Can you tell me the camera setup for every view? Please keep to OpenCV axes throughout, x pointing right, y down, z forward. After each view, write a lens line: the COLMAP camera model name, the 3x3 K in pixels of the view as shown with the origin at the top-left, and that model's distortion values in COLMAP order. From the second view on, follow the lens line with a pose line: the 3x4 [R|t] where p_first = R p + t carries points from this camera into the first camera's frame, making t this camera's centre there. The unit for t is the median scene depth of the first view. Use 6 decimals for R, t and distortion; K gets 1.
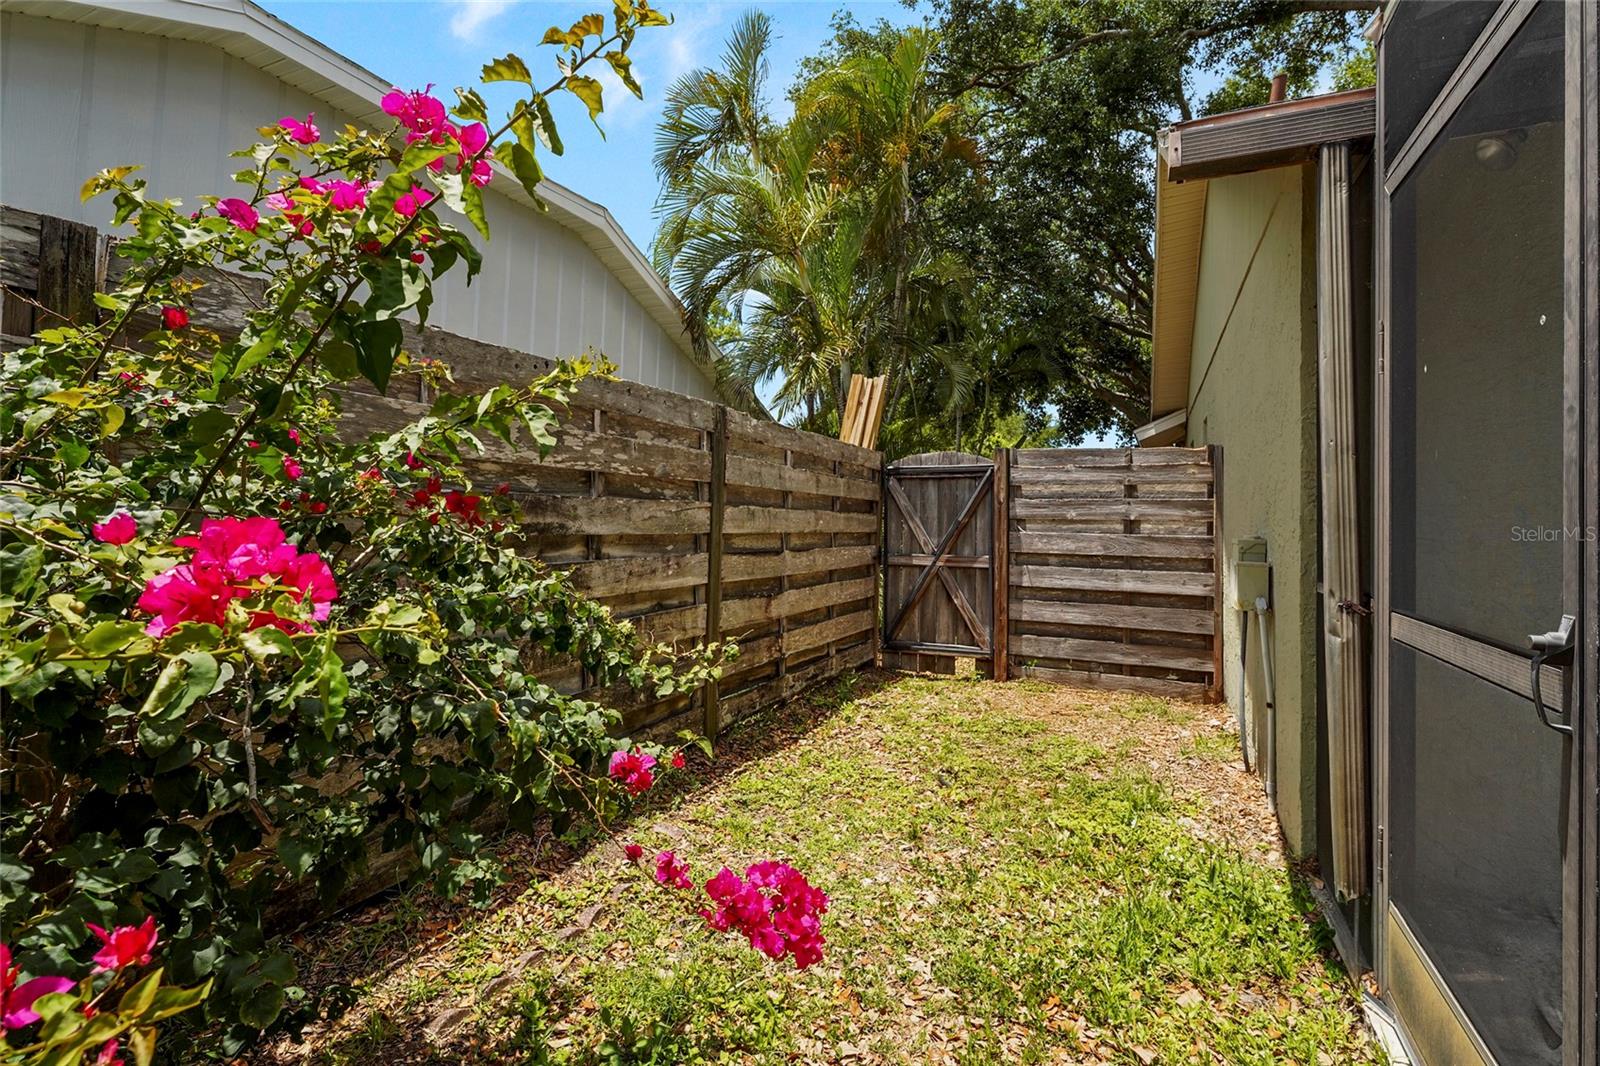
lens RADIAL K [[709.7, 0, 816.3], [0, 709.7, 513.6], [0, 0, 1]] dist [-0.001267, -0.000169]
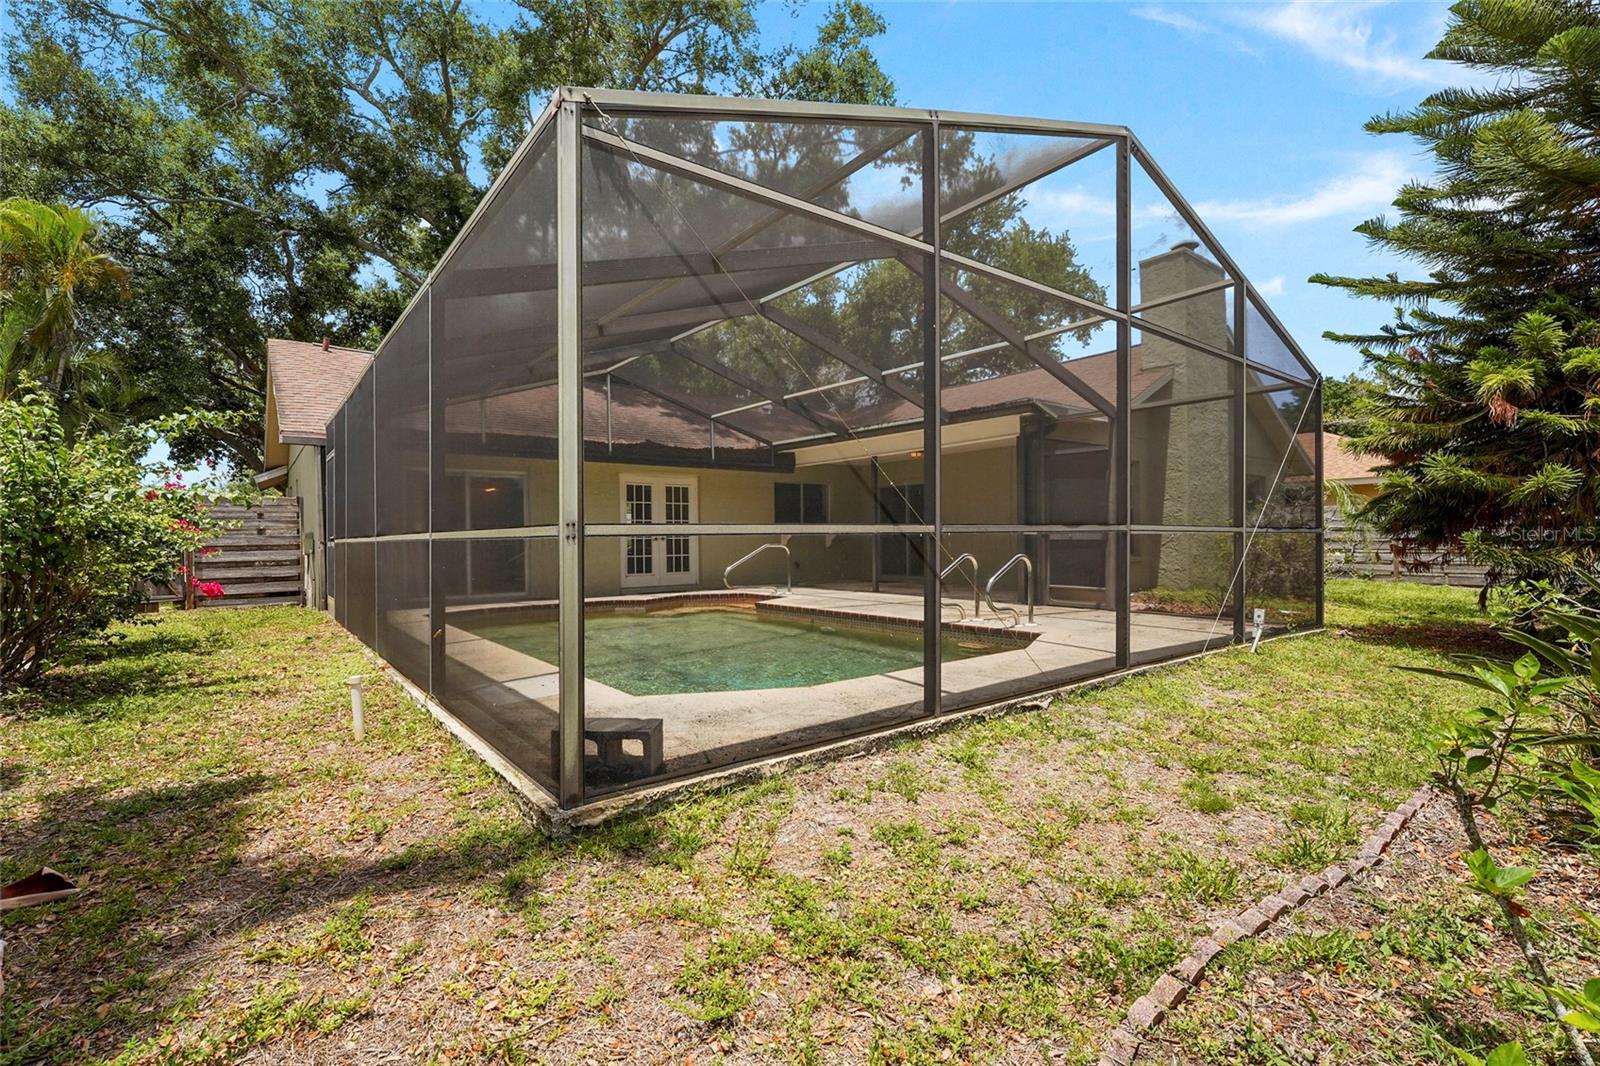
lens RADIAL K [[723.0, 0, 773.6], [0, 723.0, 539.1], [0, 0, 1]] dist [0.001682, 0.000023]
pose [[0.485041, -0.024553, 0.874147, -0.752043], [0.018072, 0.999674, 0.018051, 0.028345], [-0.874305, 0.007042, 0.485327, -1.490157]]
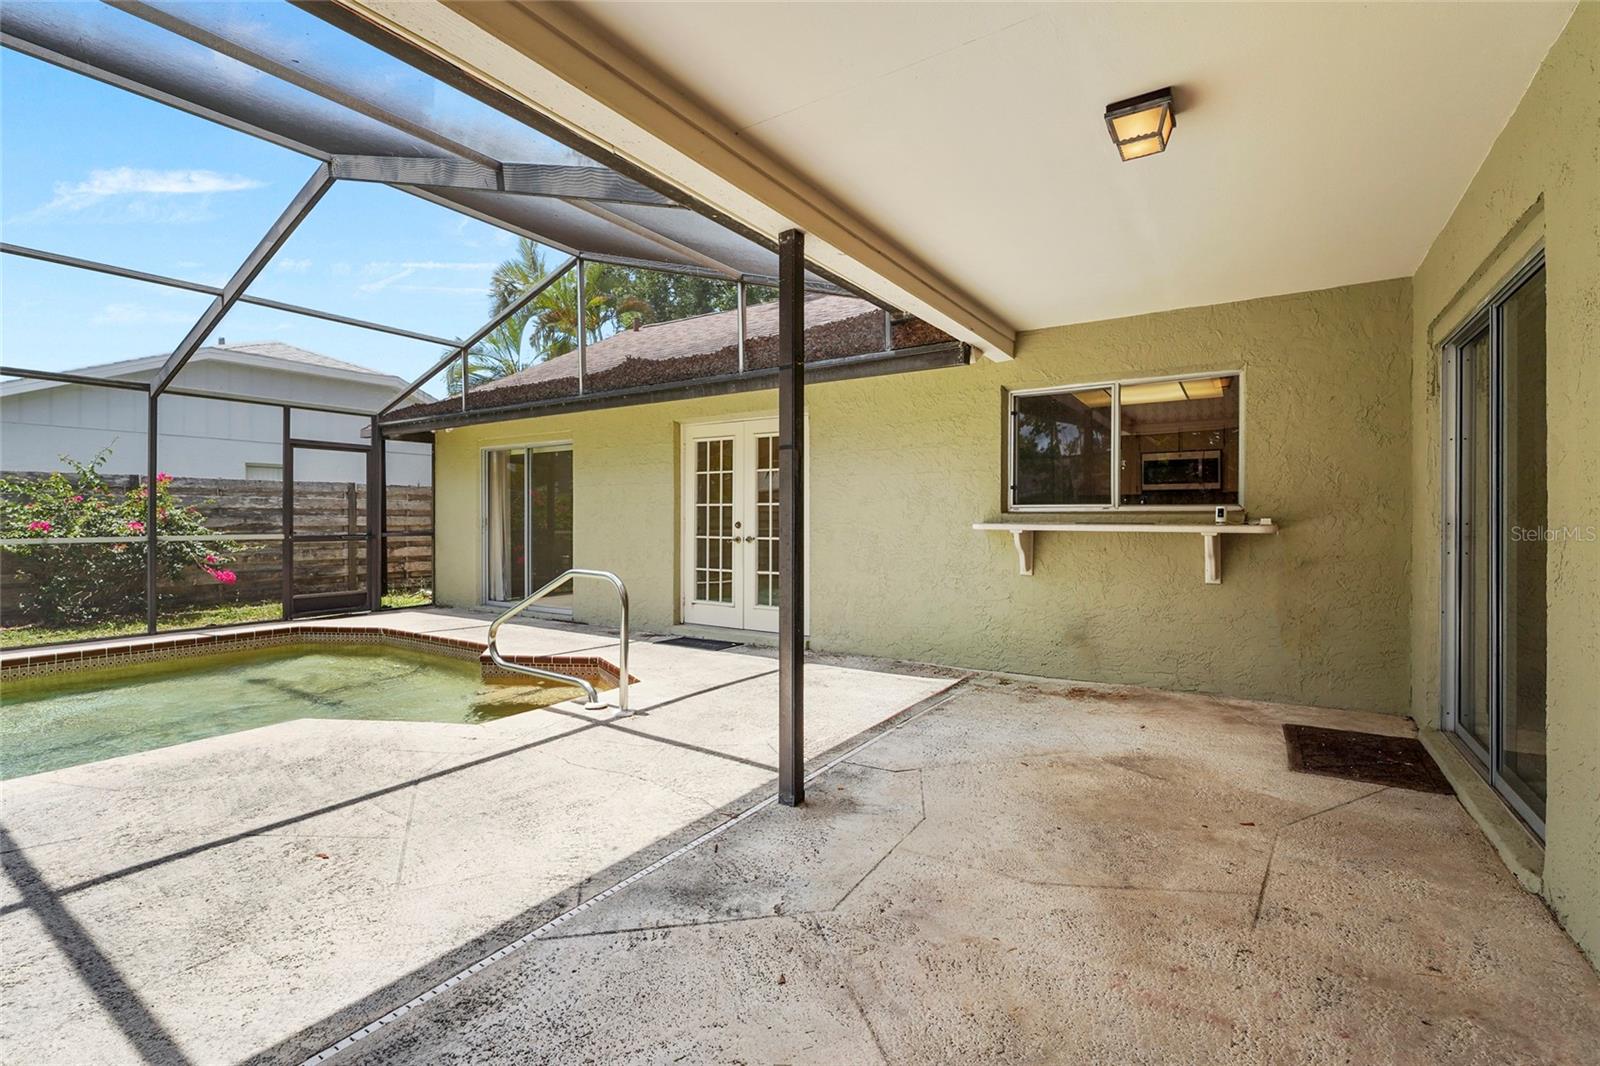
lens RADIAL K [[712.7, 0, 803.4], [0, 712.7, 522.9], [0, 0, 1]] dist [0.000863, -0.000303]
pose [[0.989769, -0.021176, -0.141101, 1.497482], [0.022475, 0.999718, 0.007619, 0.028193], [0.140900, -0.010713, 0.989966, -1.200987]]
